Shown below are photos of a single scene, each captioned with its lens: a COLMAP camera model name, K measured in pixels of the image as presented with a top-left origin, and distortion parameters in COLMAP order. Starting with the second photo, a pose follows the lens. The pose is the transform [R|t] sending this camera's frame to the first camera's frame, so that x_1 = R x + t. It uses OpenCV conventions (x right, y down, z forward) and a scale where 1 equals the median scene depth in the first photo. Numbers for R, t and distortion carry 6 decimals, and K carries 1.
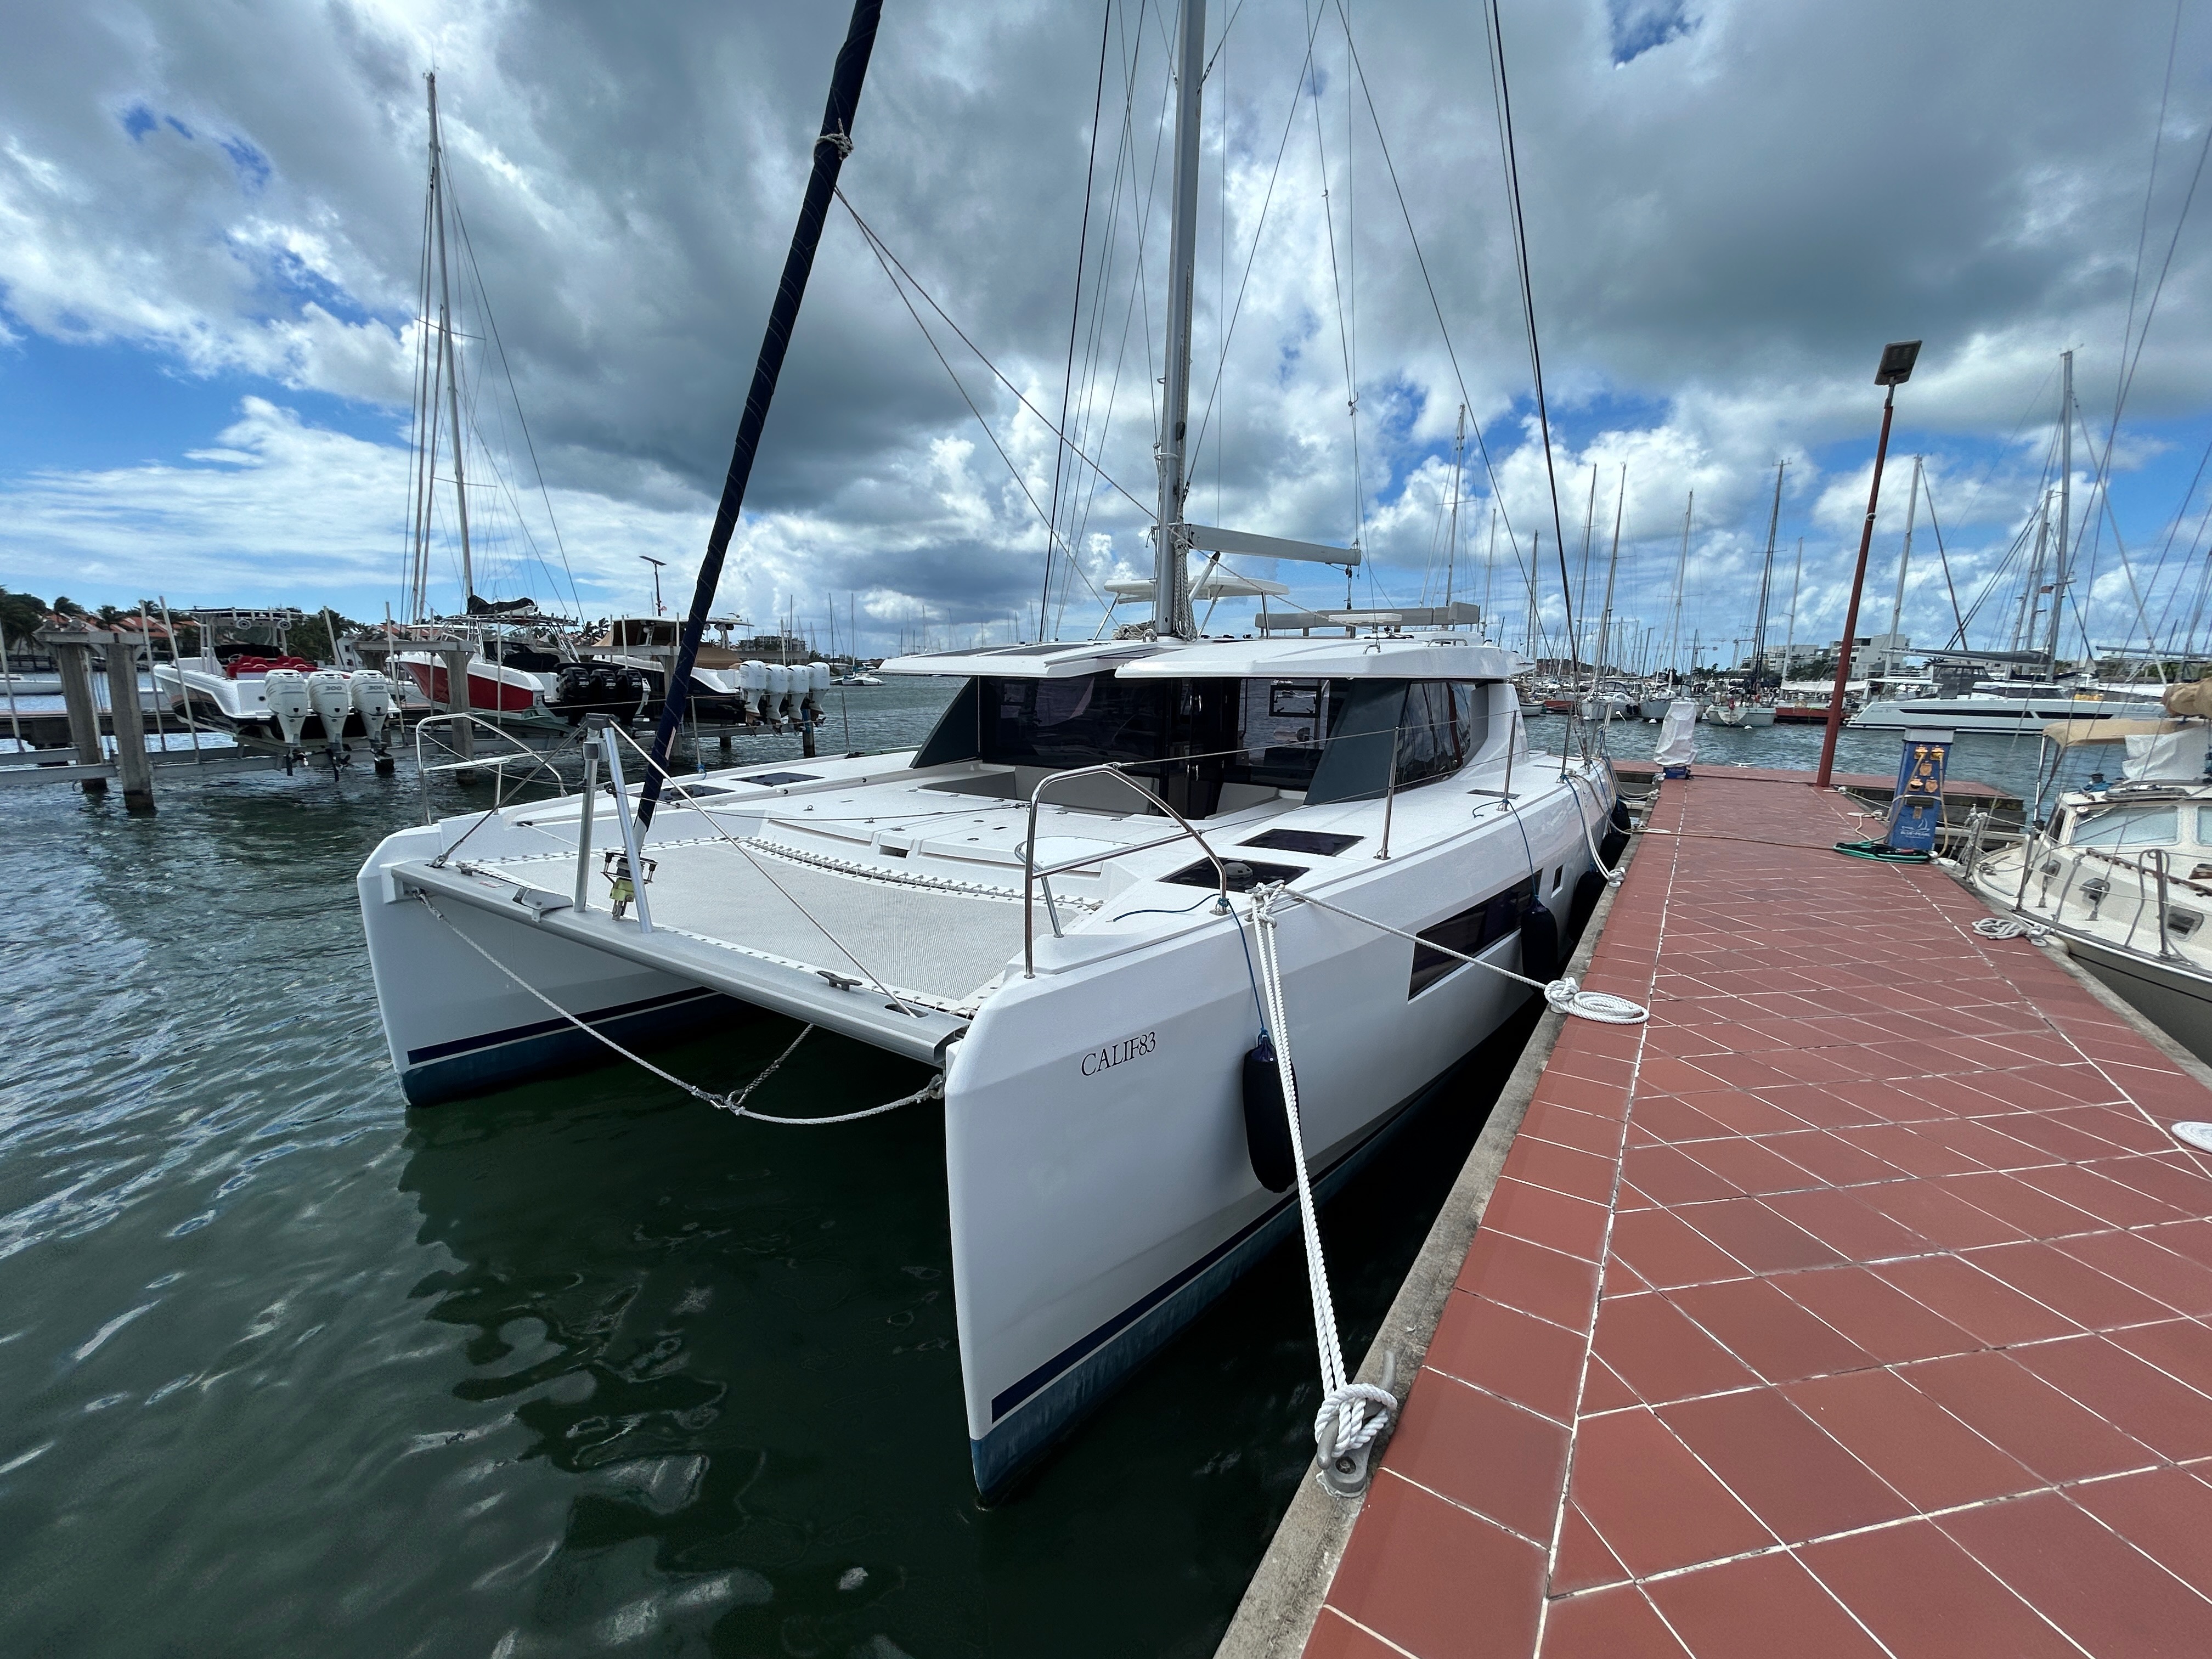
lens RADIAL K [[884.8, 0, 1110.6], [0, 884.8, 816.3], [0, 0, 1]] dist [0.001716, -0.000008]
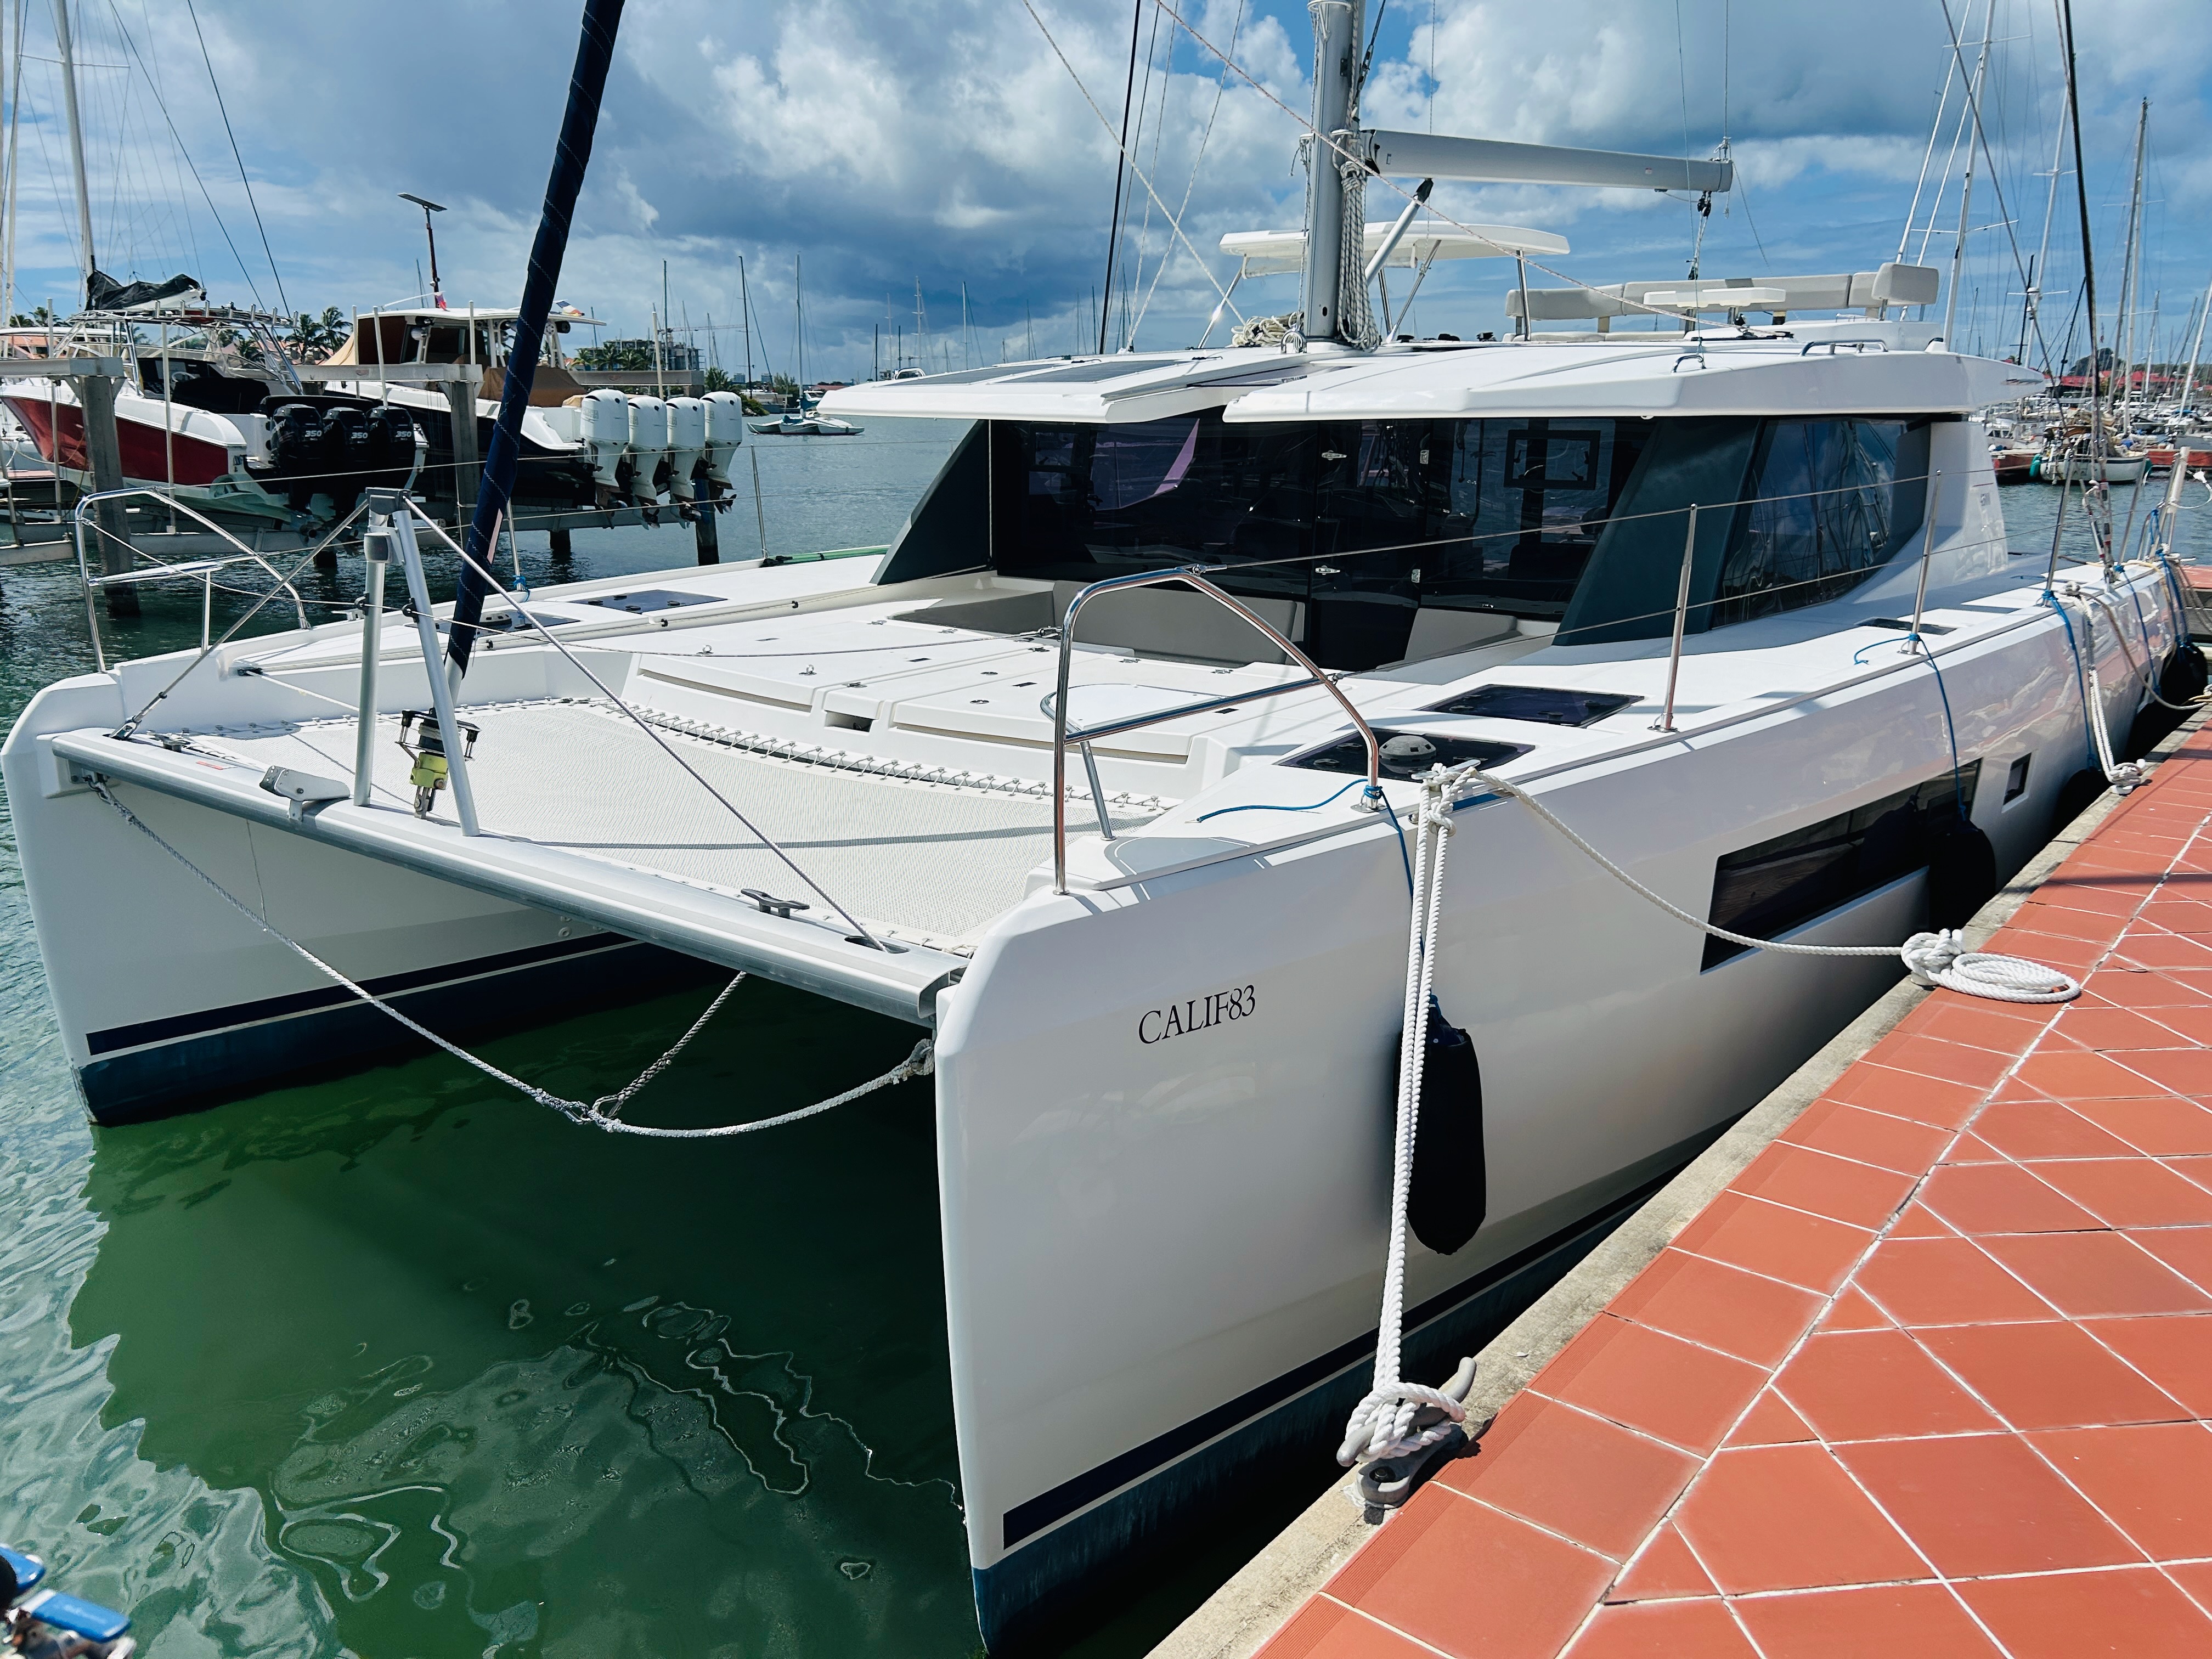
lens RADIAL K [[1659.0, 0, 1106.0], [0, 1659.0, 829.5], [0, 0, 1]] dist [0.098553, -0.143107]
pose [[0.996619, 0.011852, -0.081306, 0.022289], [-0.004642, 0.996083, 0.088300, 0.012742], [0.082034, -0.087623, 0.992770, -0.118595]]
